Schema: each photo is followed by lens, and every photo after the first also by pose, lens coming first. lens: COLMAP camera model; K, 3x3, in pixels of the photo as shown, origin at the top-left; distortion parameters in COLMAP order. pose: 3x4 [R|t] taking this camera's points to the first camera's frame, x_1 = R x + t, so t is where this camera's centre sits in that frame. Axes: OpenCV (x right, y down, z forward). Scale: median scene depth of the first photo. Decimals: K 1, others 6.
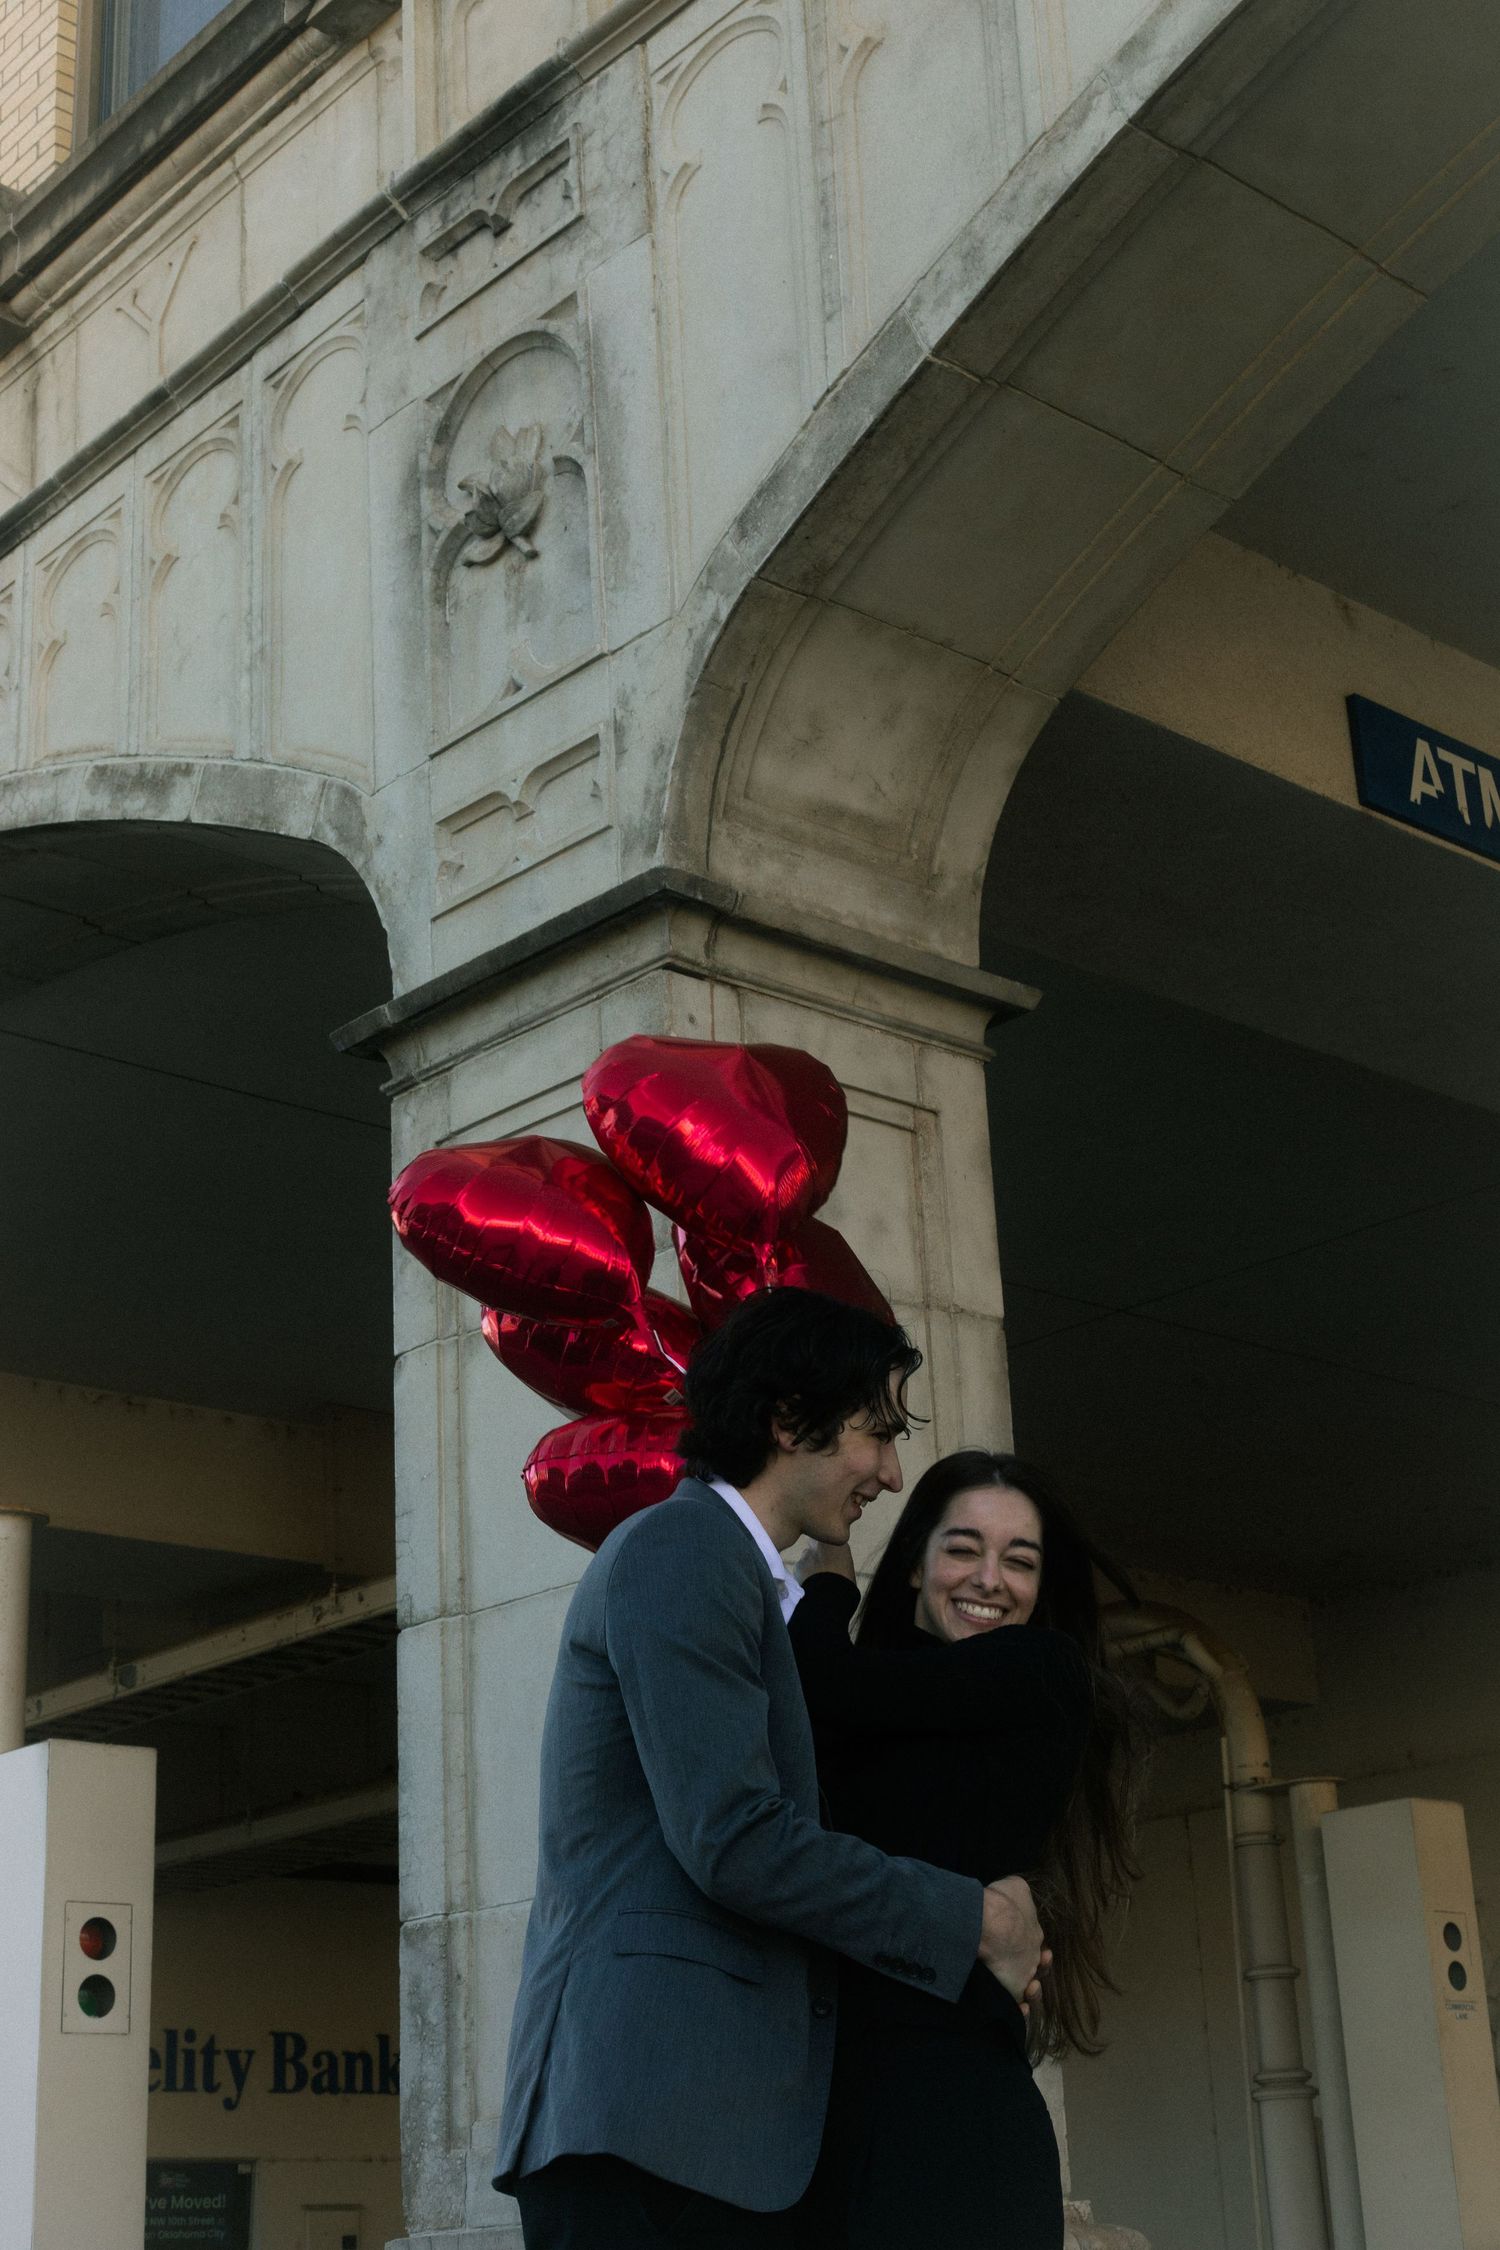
lens RADIAL K [[3392.3, 0, 747.1], [0, 3392.3, 1115.7], [0, 0, 1]] dist [0.004730, 0.000000]
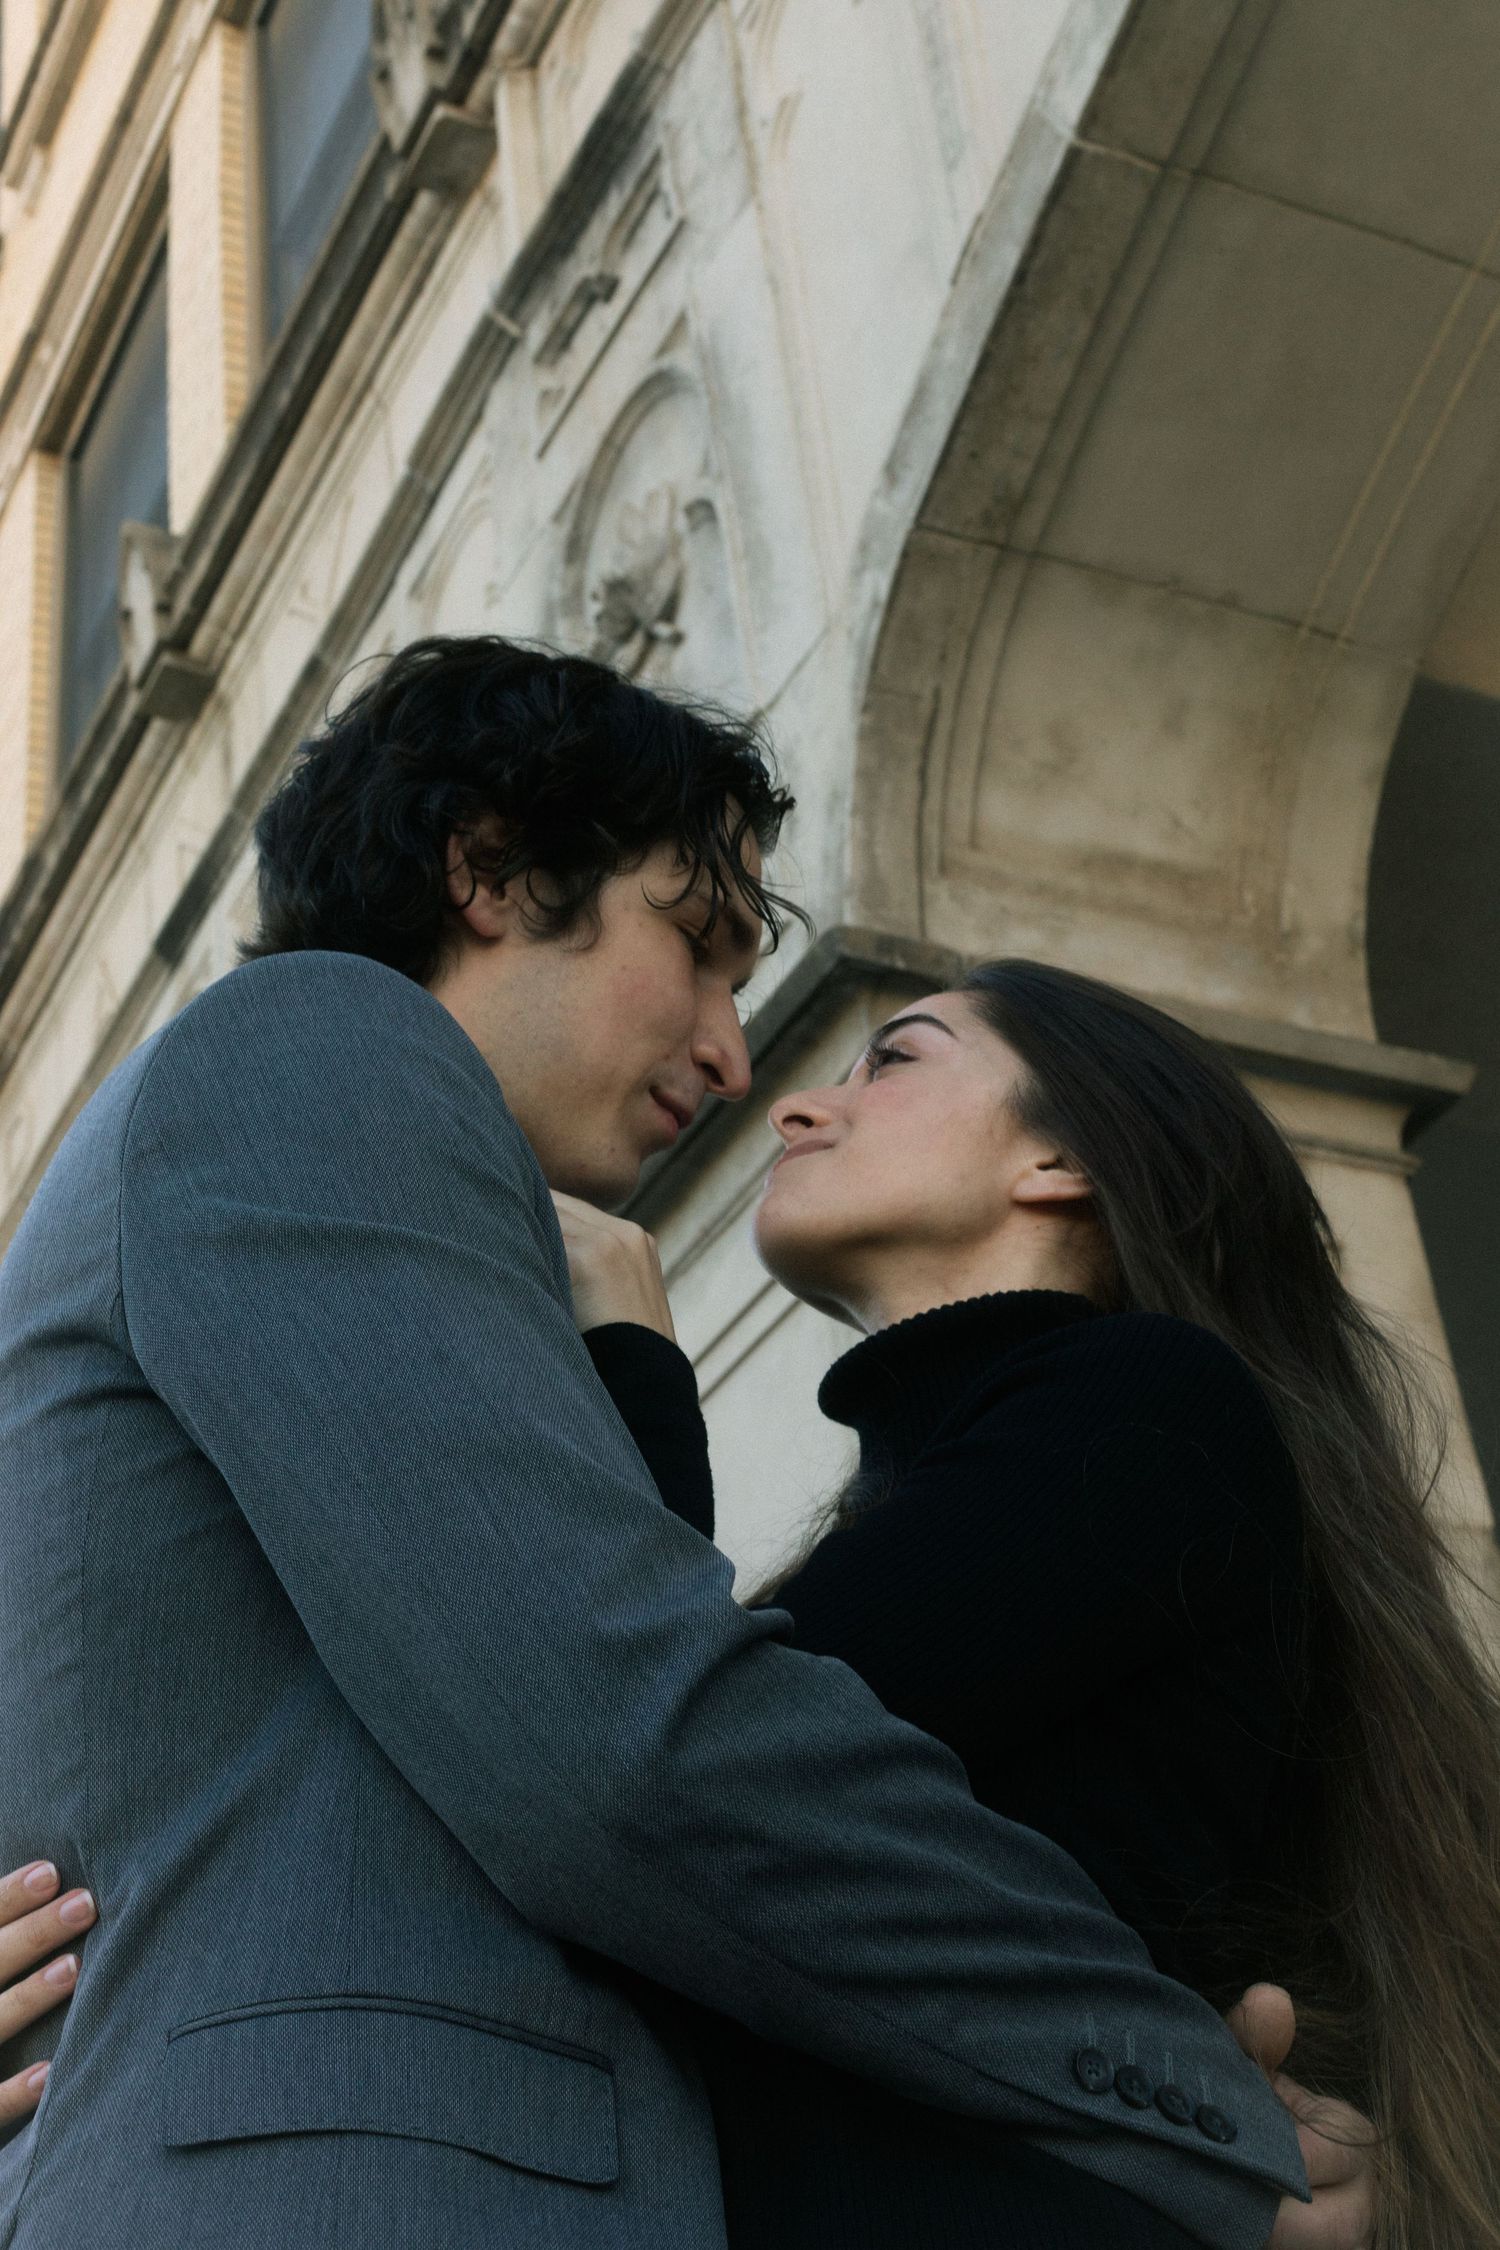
lens RADIAL K [[3392.3, 0, 757.4], [0, 3392.3, 1126.8], [0, 0, 1]] dist [0.004730, 0.000000]
pose [[0.962072, -0.191615, -0.194168, 0.079006], [0.148674, 0.965070, -0.215723, 0.103041], [0.228721, 0.178673, 0.956955, 0.314161]]
